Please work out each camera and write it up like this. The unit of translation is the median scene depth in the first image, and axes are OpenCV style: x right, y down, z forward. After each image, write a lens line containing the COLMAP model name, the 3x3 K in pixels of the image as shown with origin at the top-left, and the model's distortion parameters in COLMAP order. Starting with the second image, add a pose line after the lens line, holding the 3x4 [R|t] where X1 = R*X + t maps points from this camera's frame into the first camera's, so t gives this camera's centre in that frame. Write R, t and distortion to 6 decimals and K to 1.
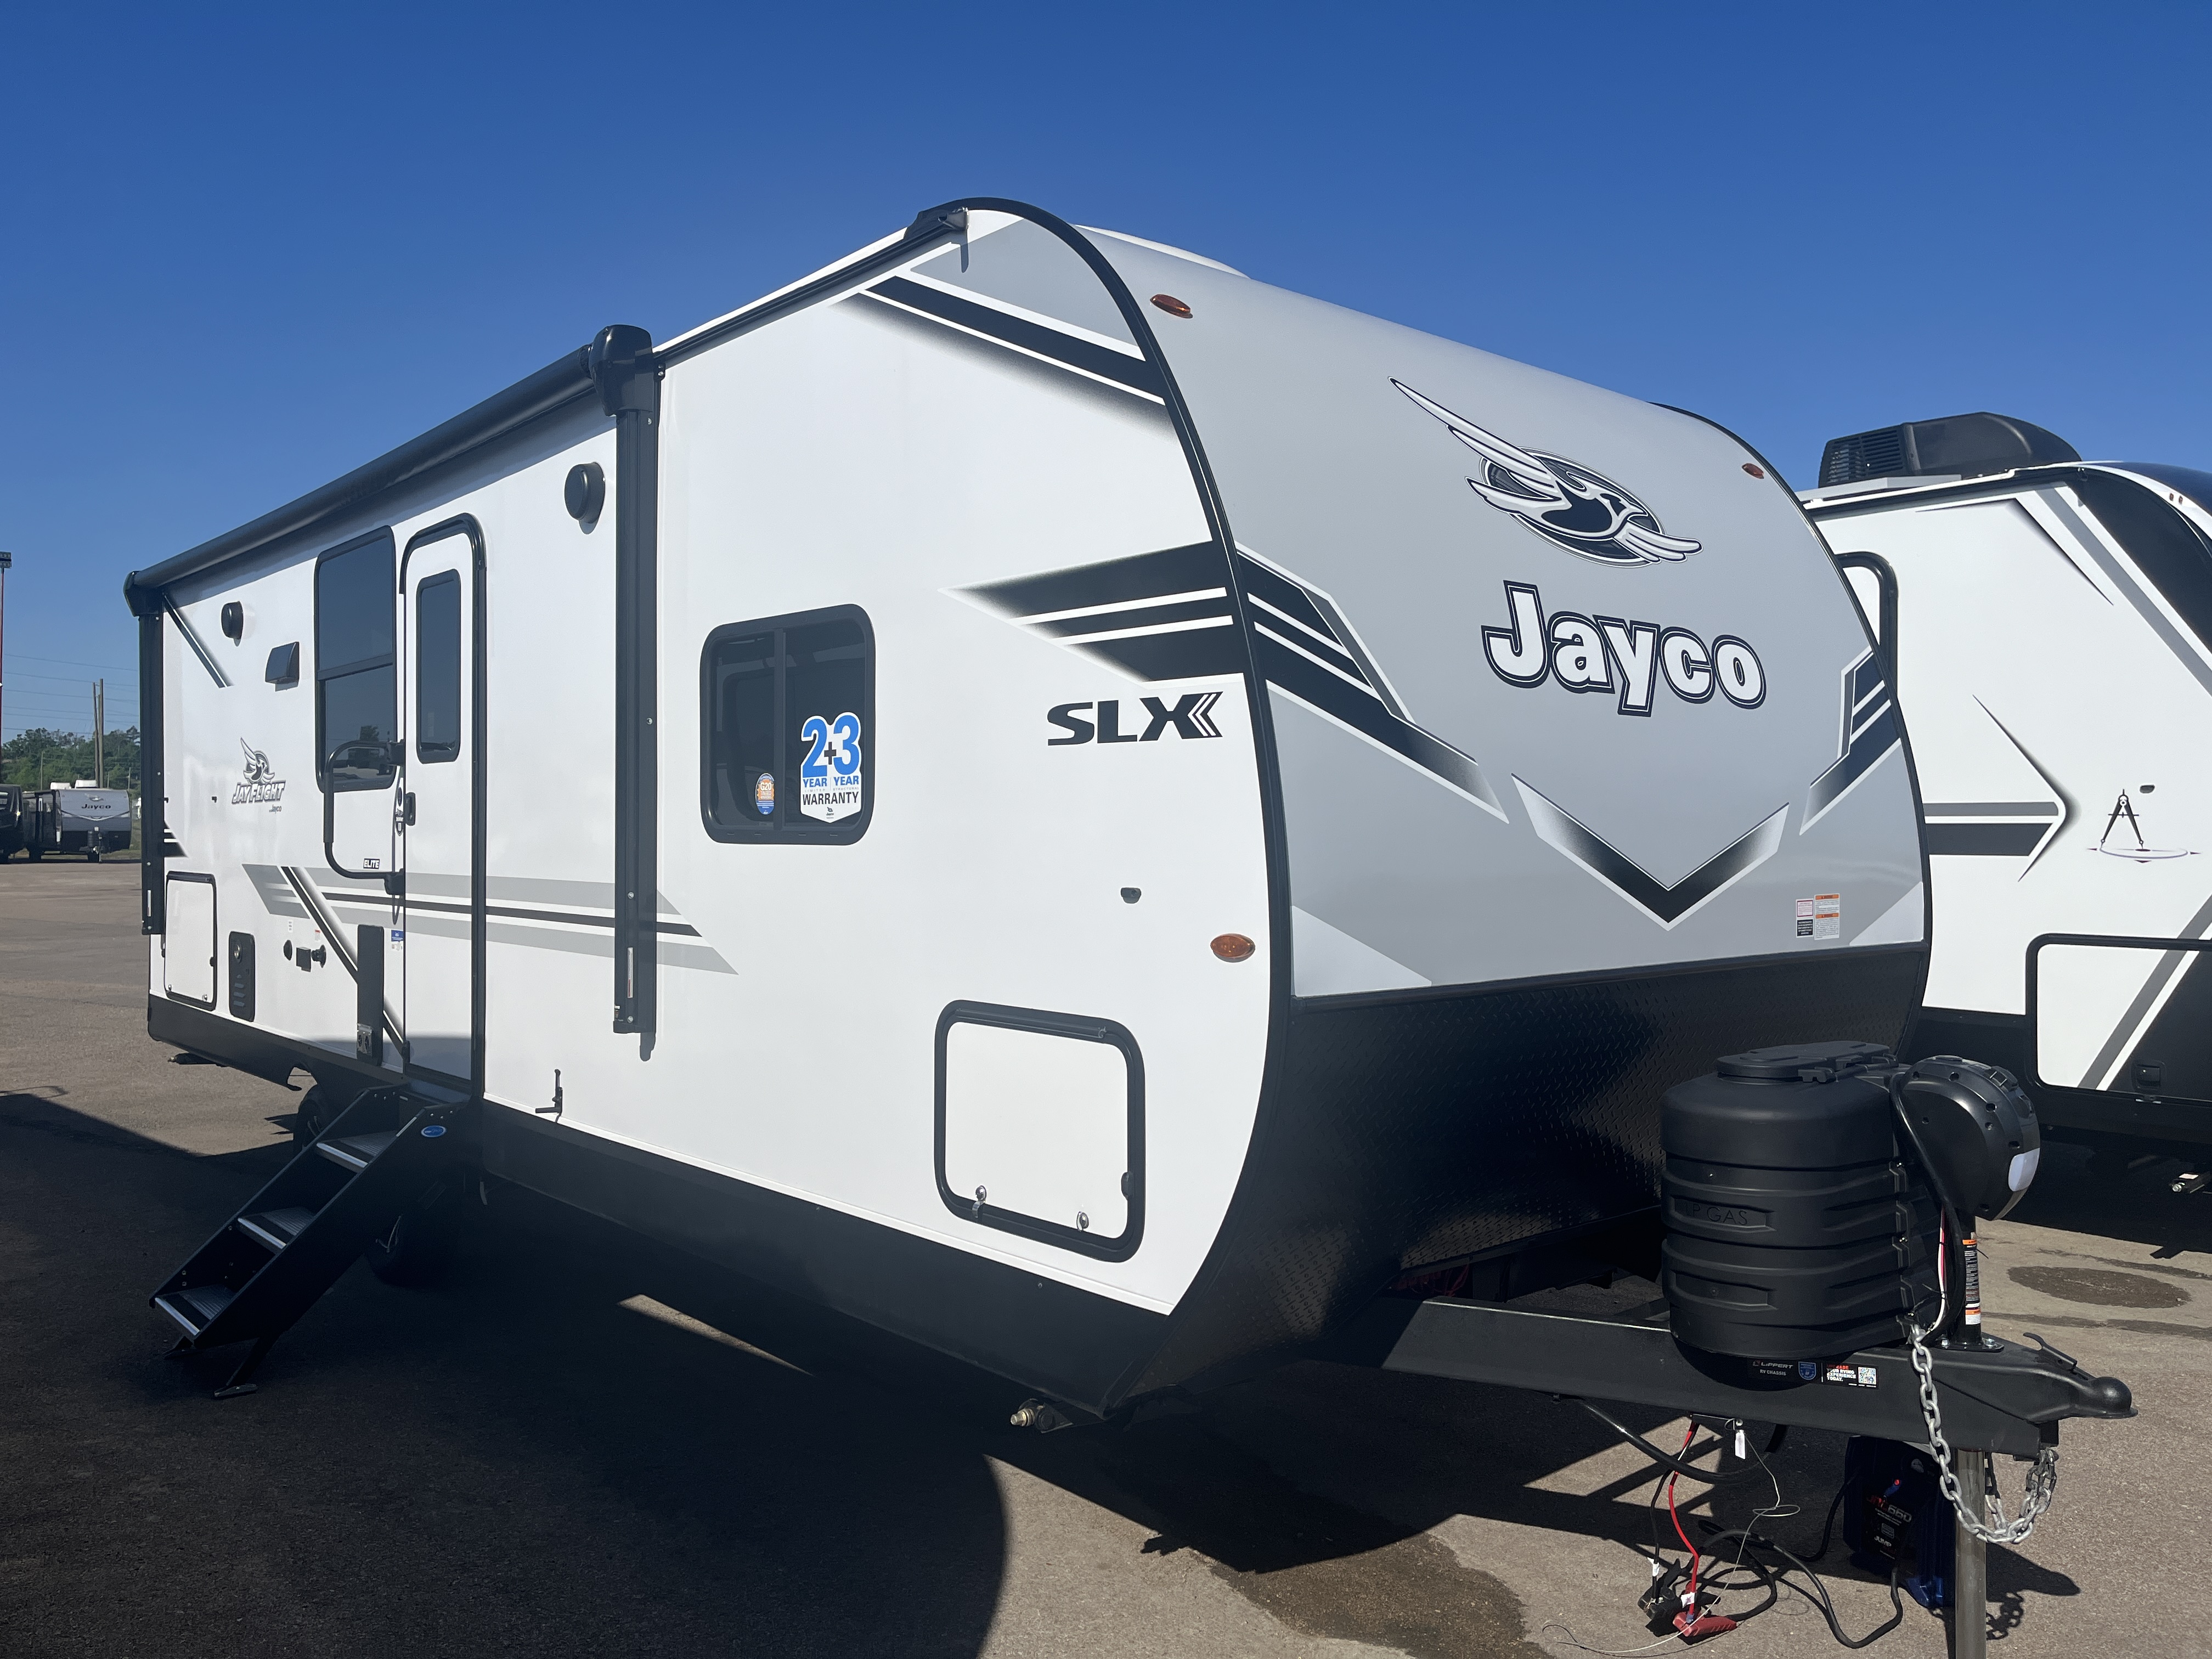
lens RADIAL K [[1677.3, 0, 1134.6], [0, 1677.3, 793.4], [0, 0, 1]] dist [0.070228, -0.096389]
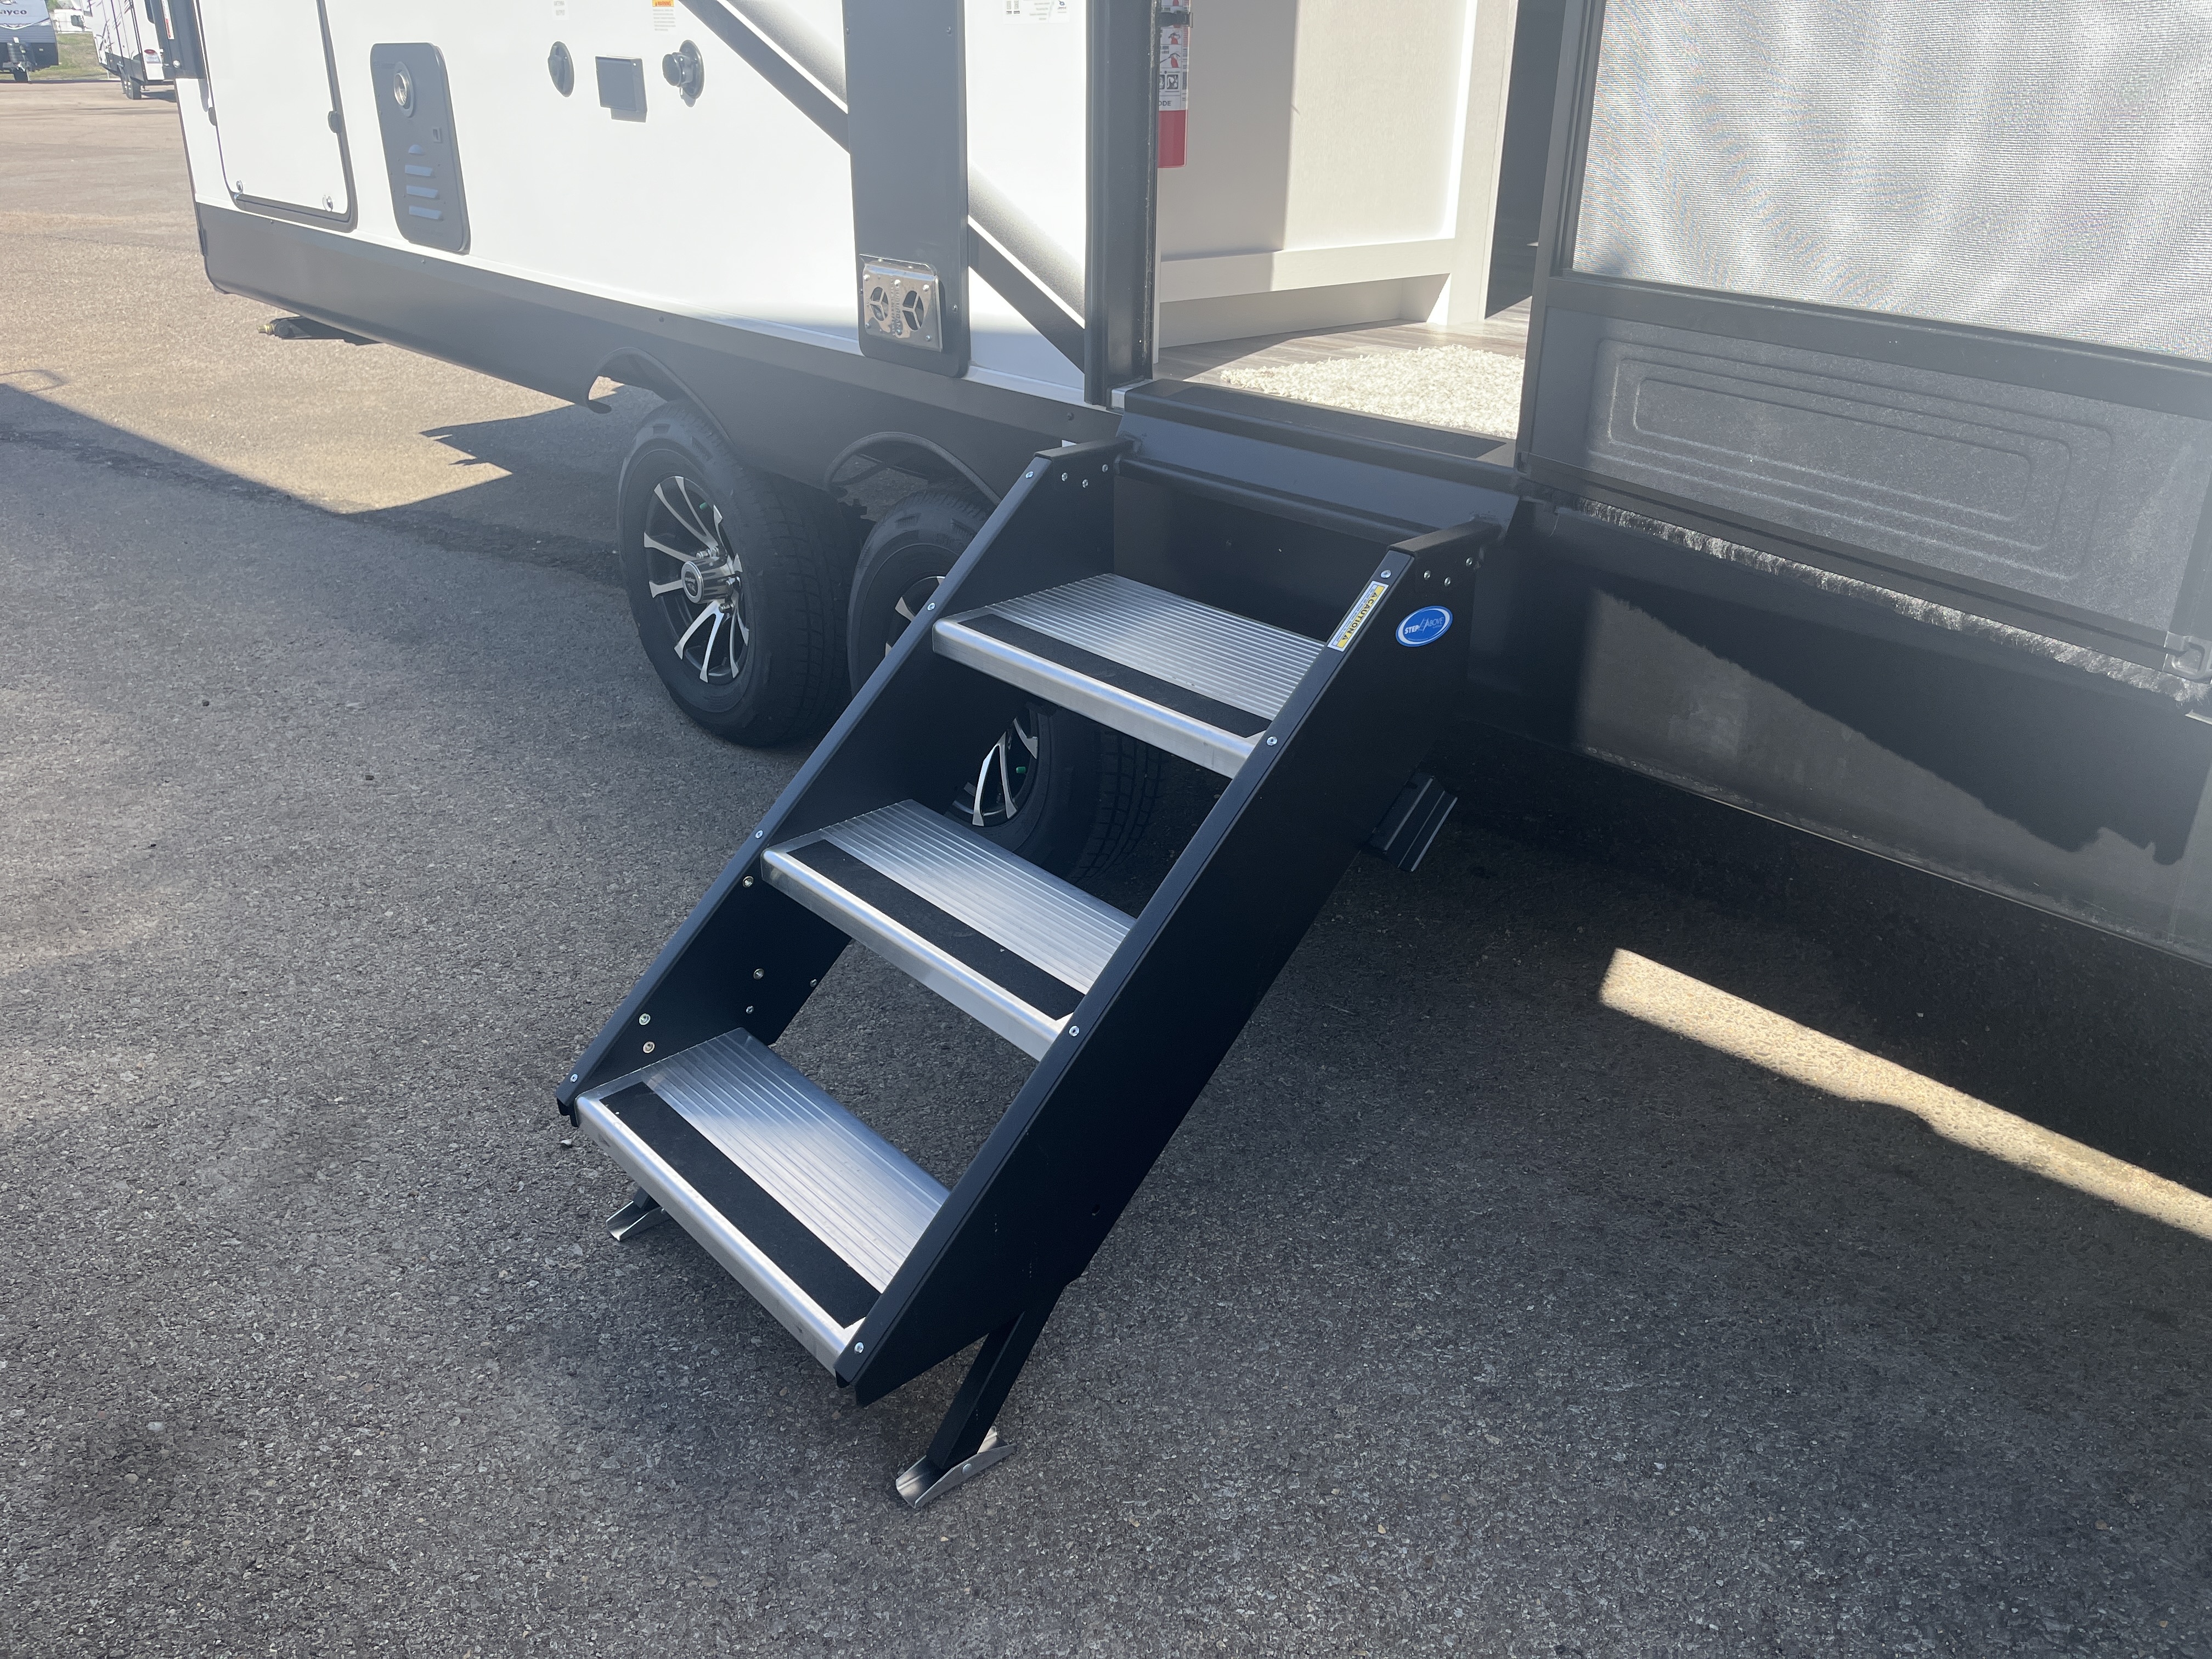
lens RADIAL K [[1677.3, 0, 1098.5], [0, 1677.3, 819.4], [0, 0, 1]] dist [0.070228, -0.096389]
pose [[0.999681, 0.022708, -0.011090, -0.336894], [-0.015962, 0.907592, 0.419551, 0.077449], [0.019592, -0.419240, 0.907664, 0.517791]]
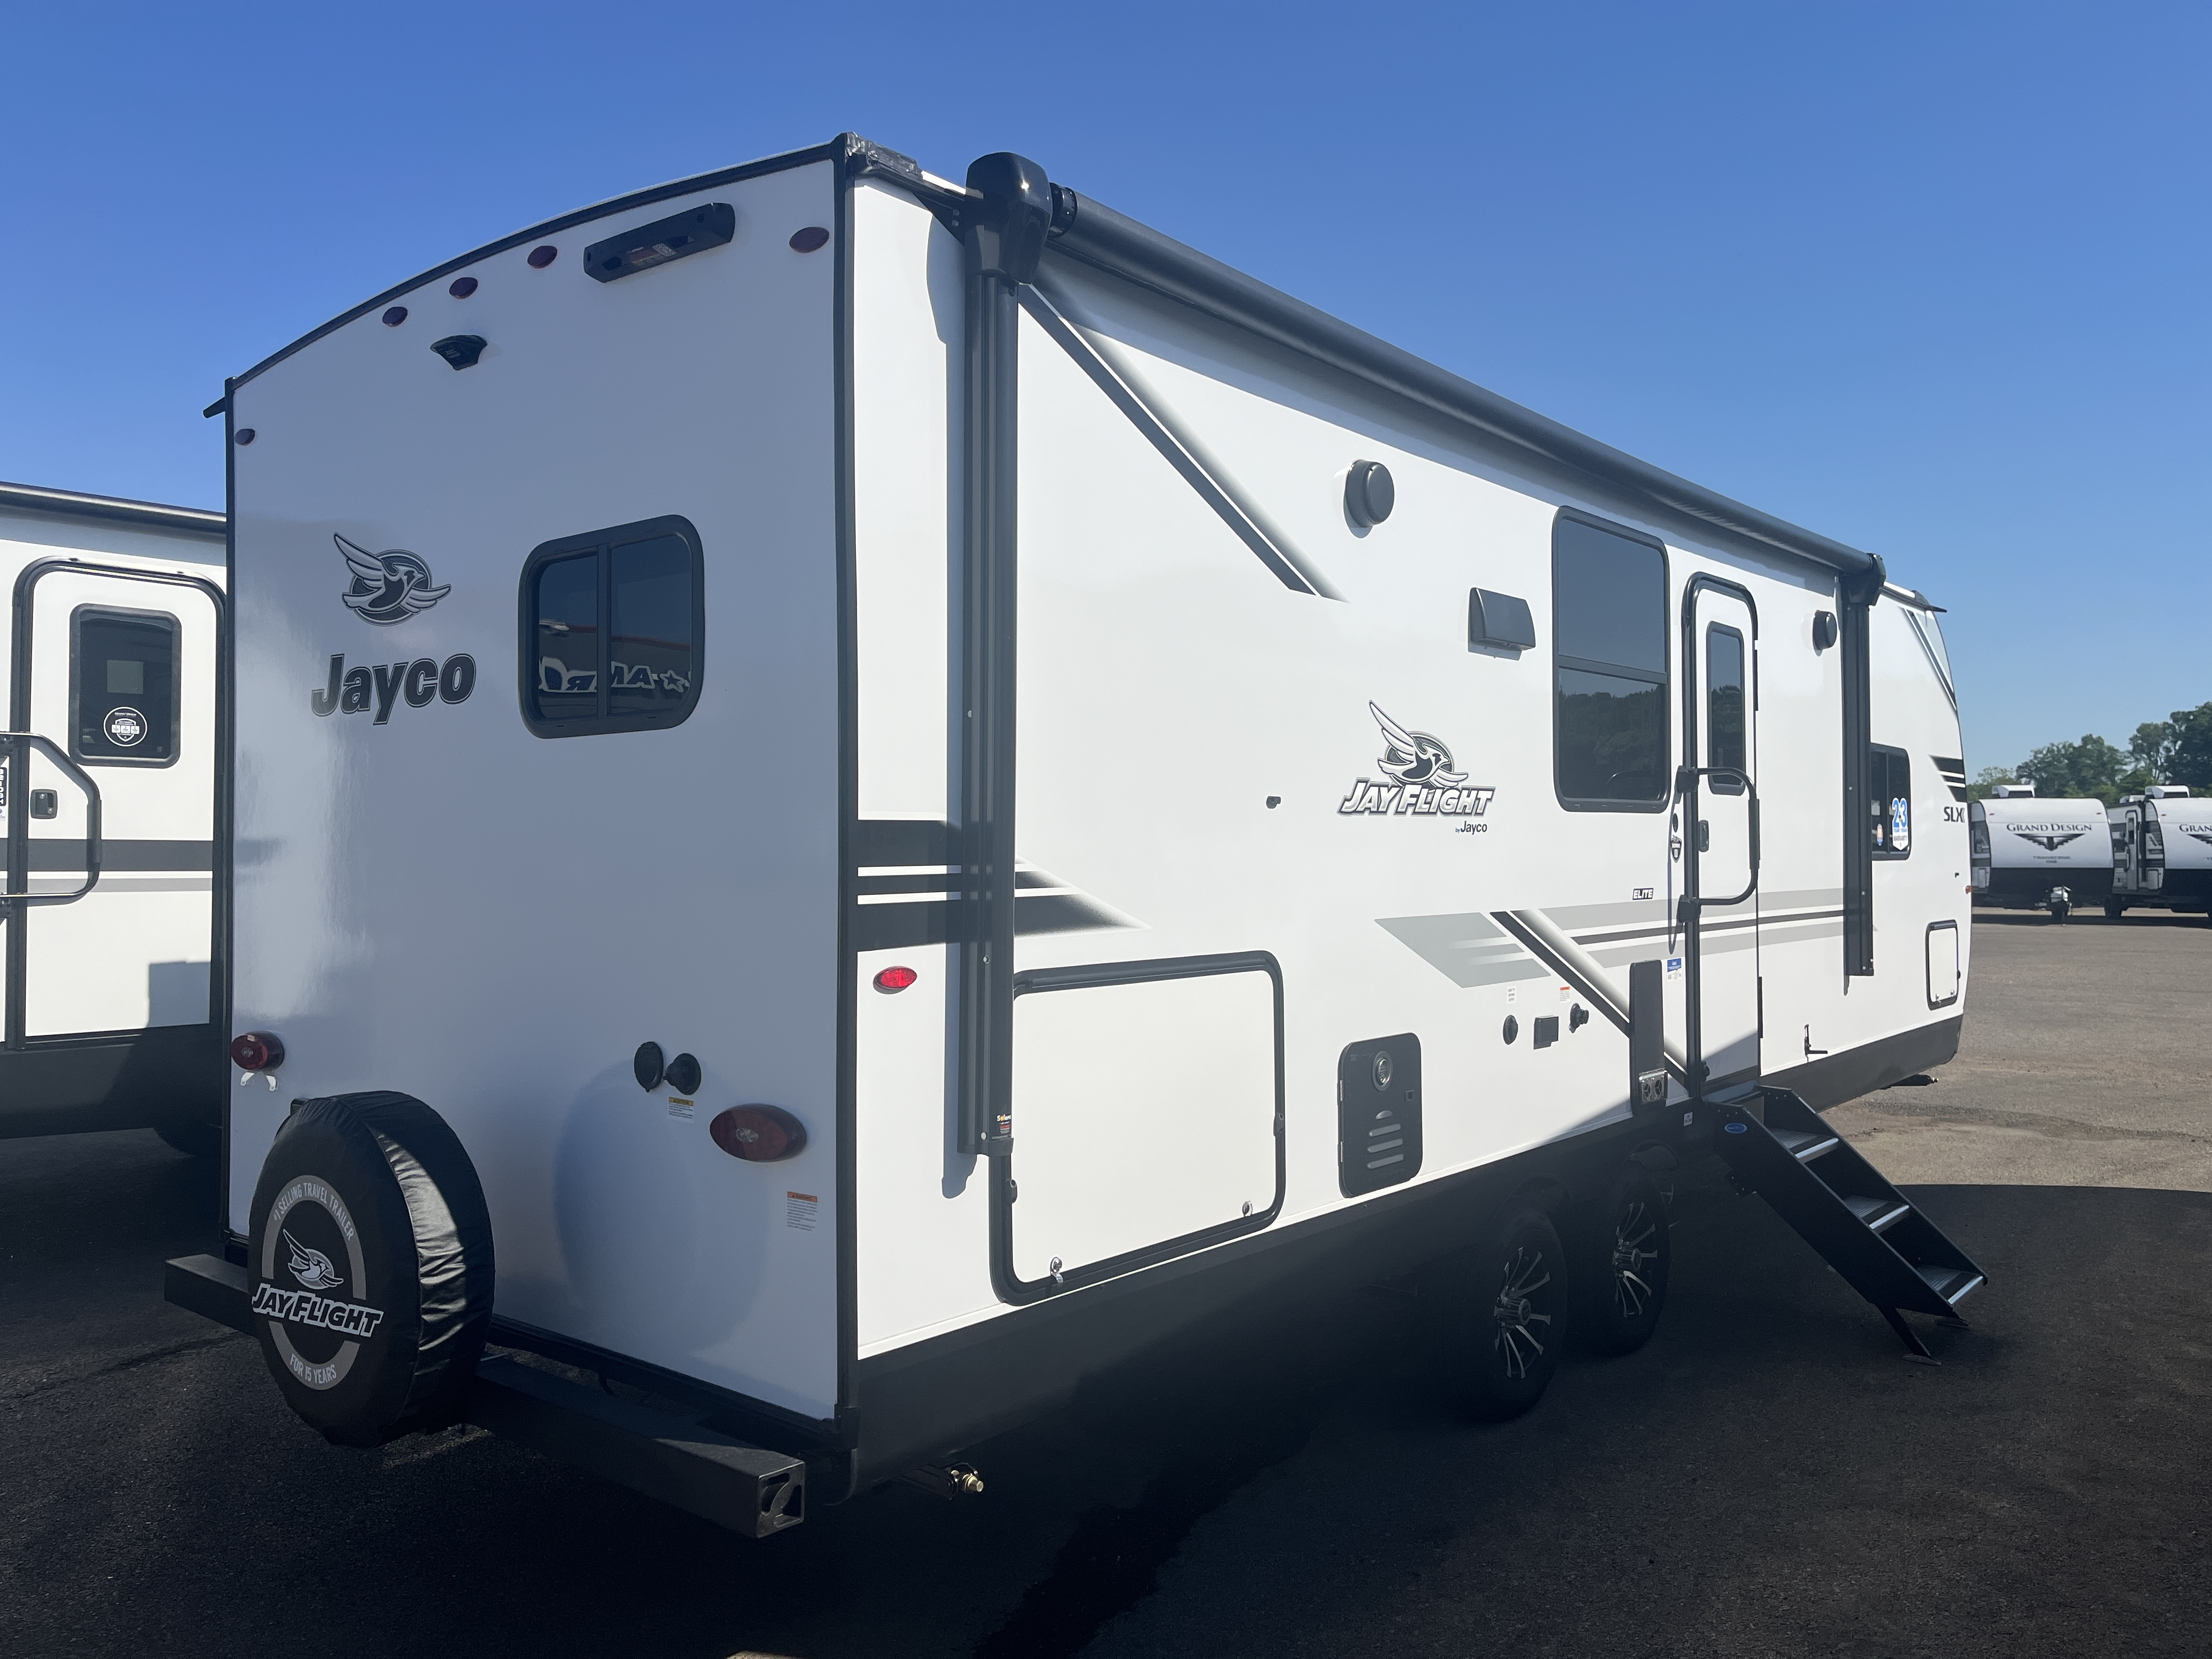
lens RADIAL K [[1677.3, 0, 1106.8], [0, 1677.3, 836.7], [0, 0, 1]] dist [0.070228, -0.096389]
pose [[-0.158880, 0.030980, 0.986812, -1.087897], [0.006135, 0.999519, -0.030392, 0.030458], [-0.987279, 0.001226, -0.158994, 1.192197]]
